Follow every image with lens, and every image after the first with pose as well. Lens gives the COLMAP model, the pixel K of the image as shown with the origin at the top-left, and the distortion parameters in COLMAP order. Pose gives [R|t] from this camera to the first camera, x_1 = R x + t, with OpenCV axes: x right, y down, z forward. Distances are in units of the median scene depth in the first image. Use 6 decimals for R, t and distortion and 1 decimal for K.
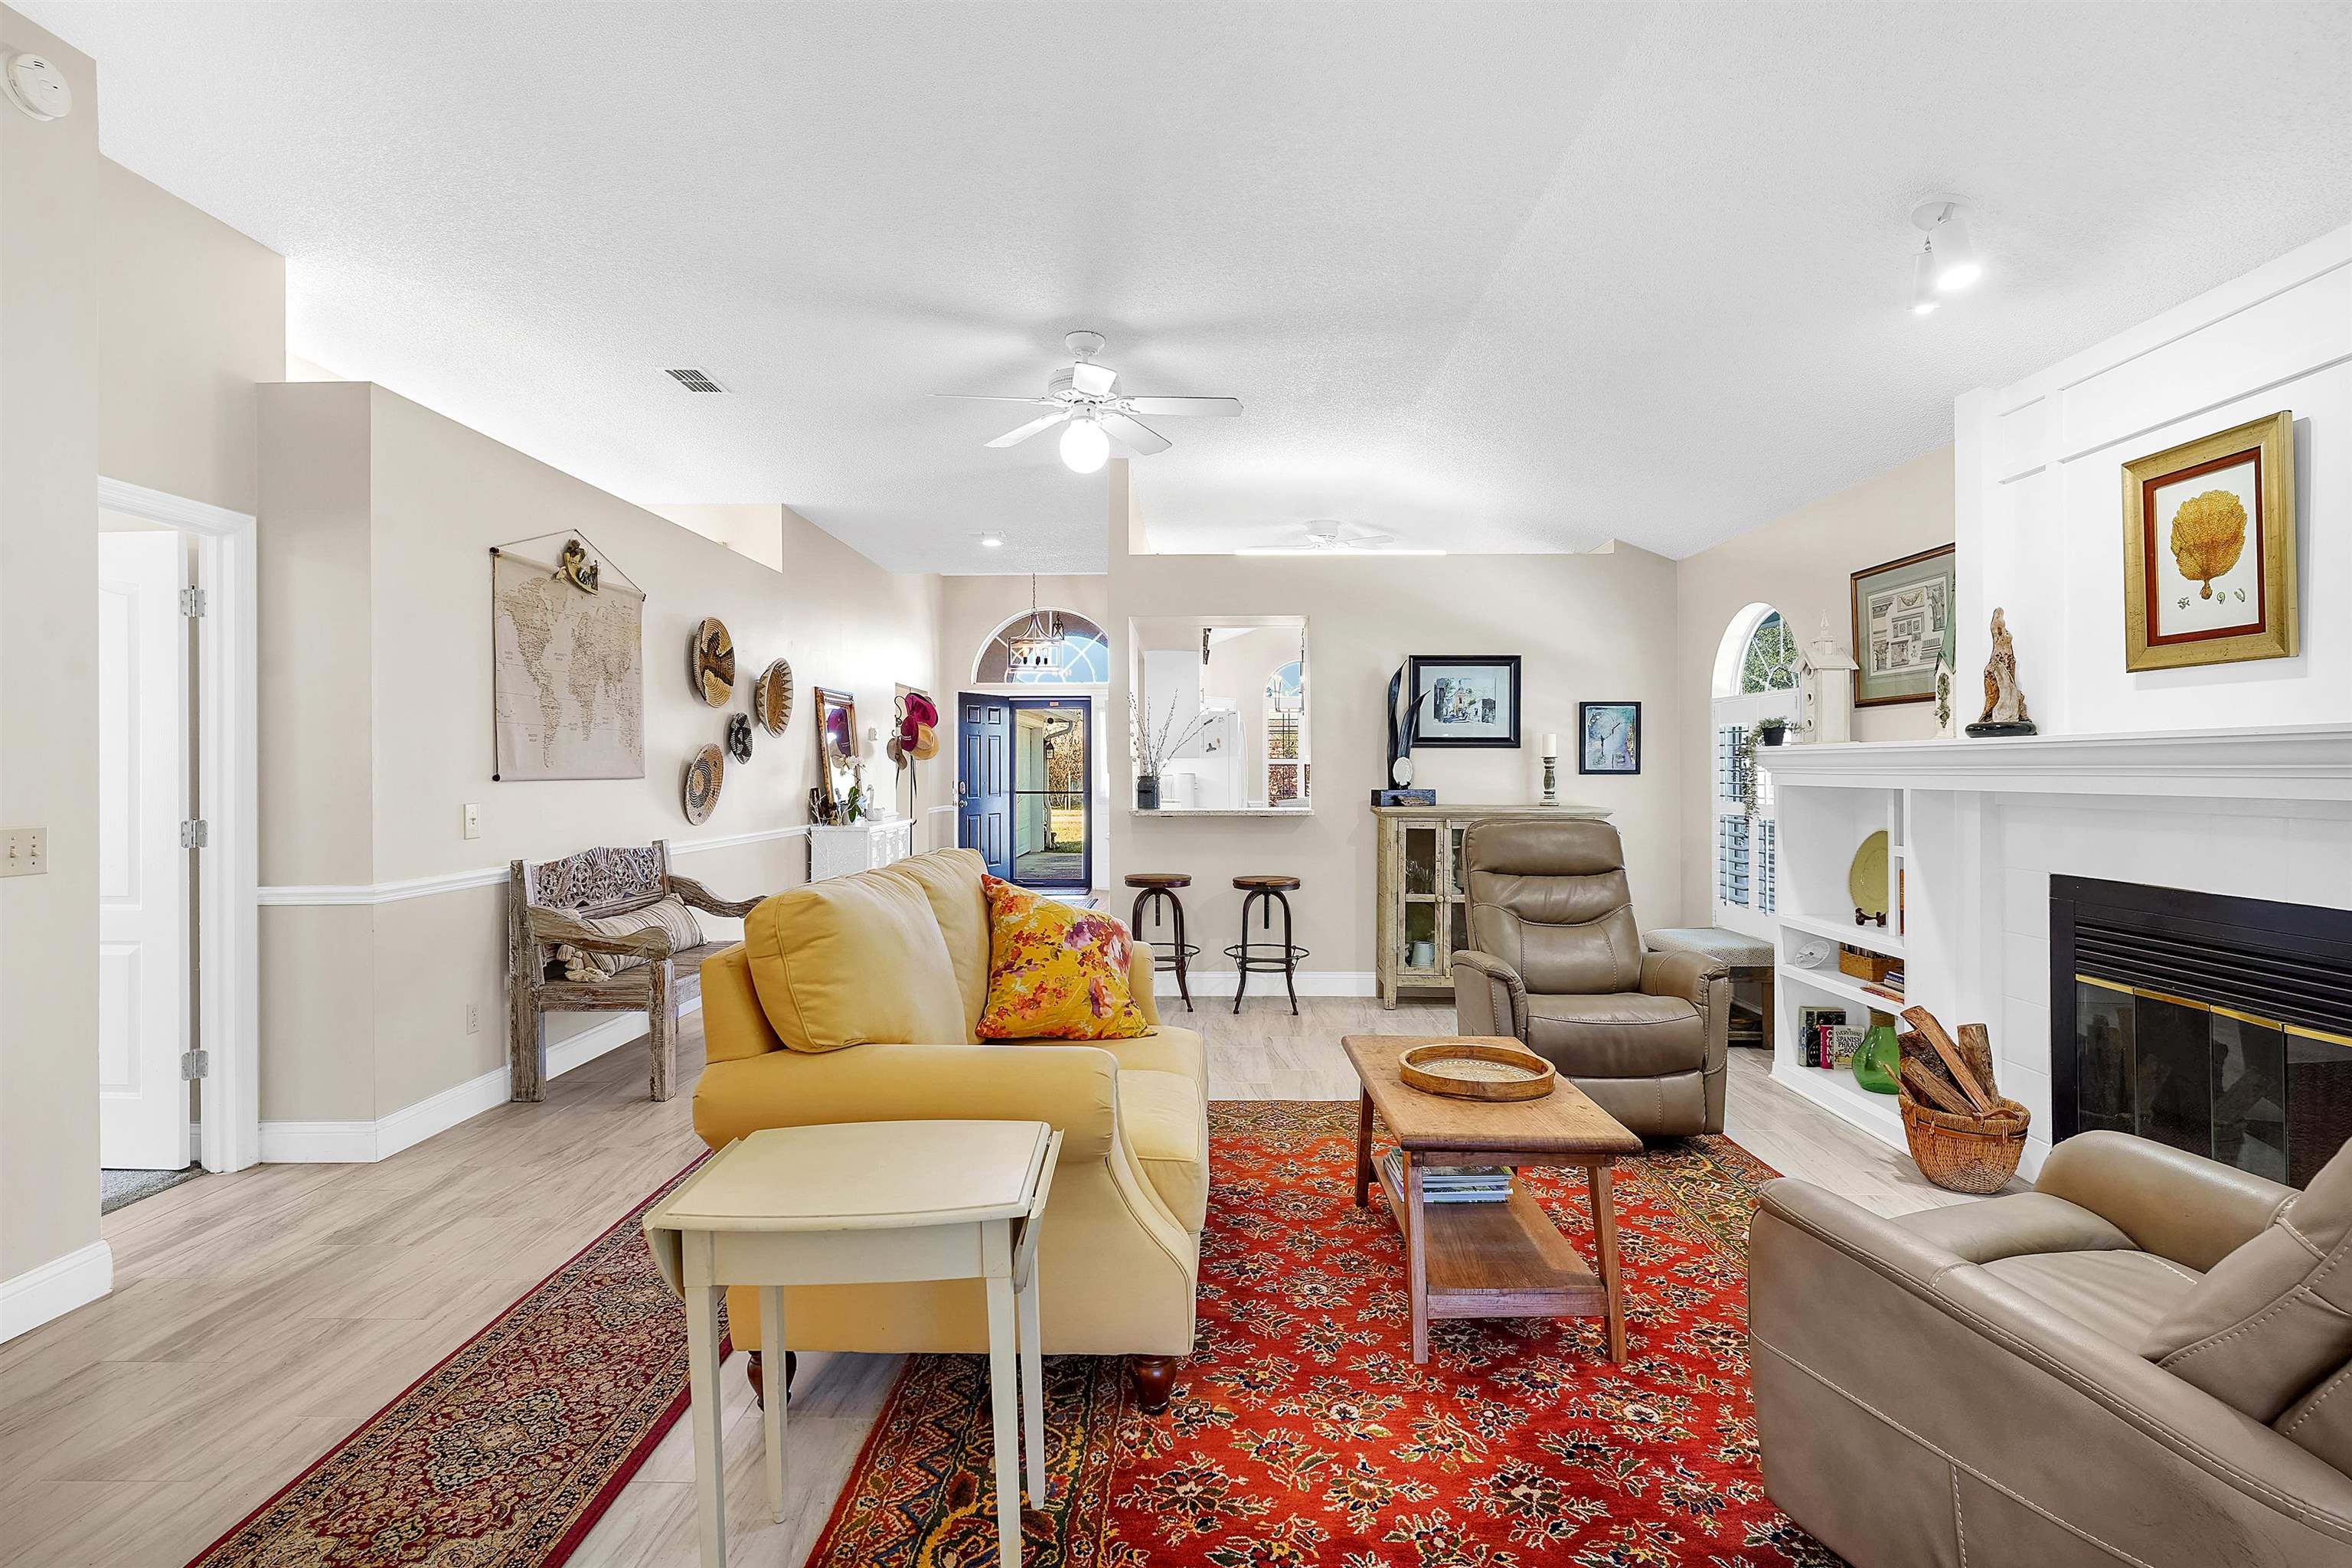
lens RADIAL K [[1152.1, 0, 1175.0], [0, 1152.1, 777.8], [0, 0, 1]] dist [0.000244, 0.000007]
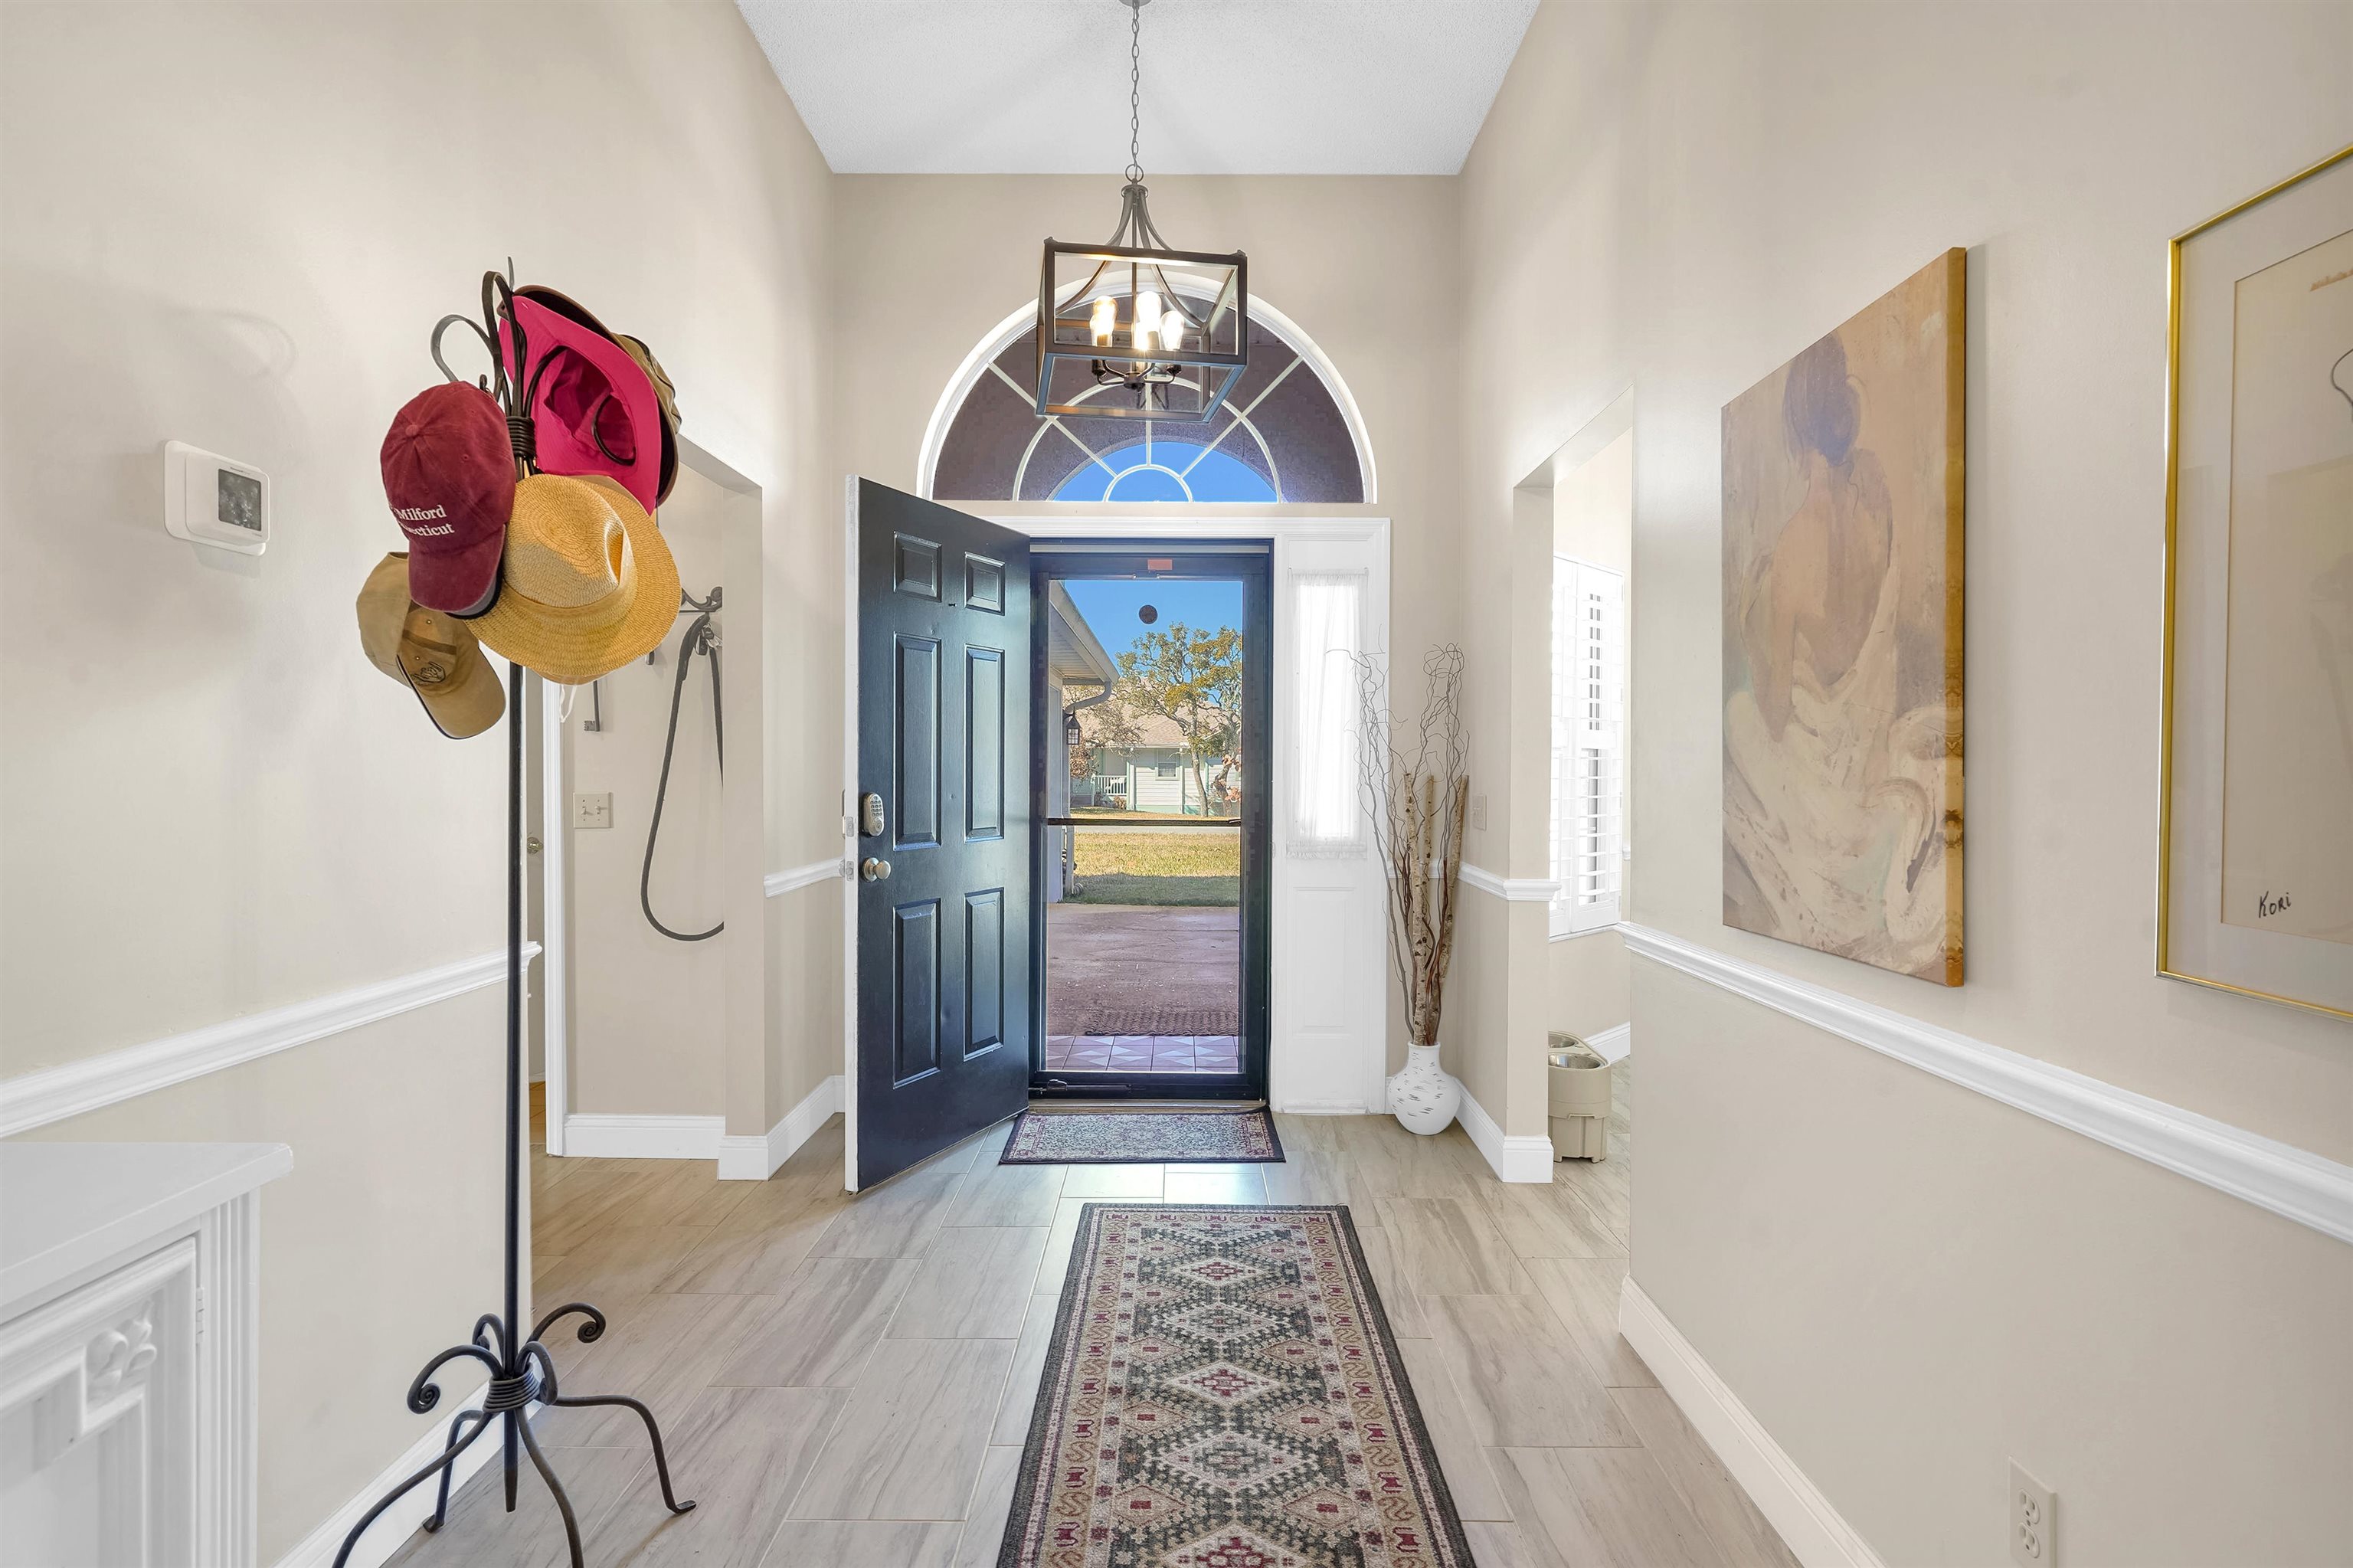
lens RADIAL K [[1152.7, 0, 1181.8], [0, 1152.7, 775.9], [0, 0, 1]] dist [0.000244, 0.000007]
pose [[0.999943, 0.008720, 0.006191, -0.100876], [-0.008760, 0.999941, 0.006379, -0.003543], [-0.006135, -0.006433, 0.999960, 0.661211]]
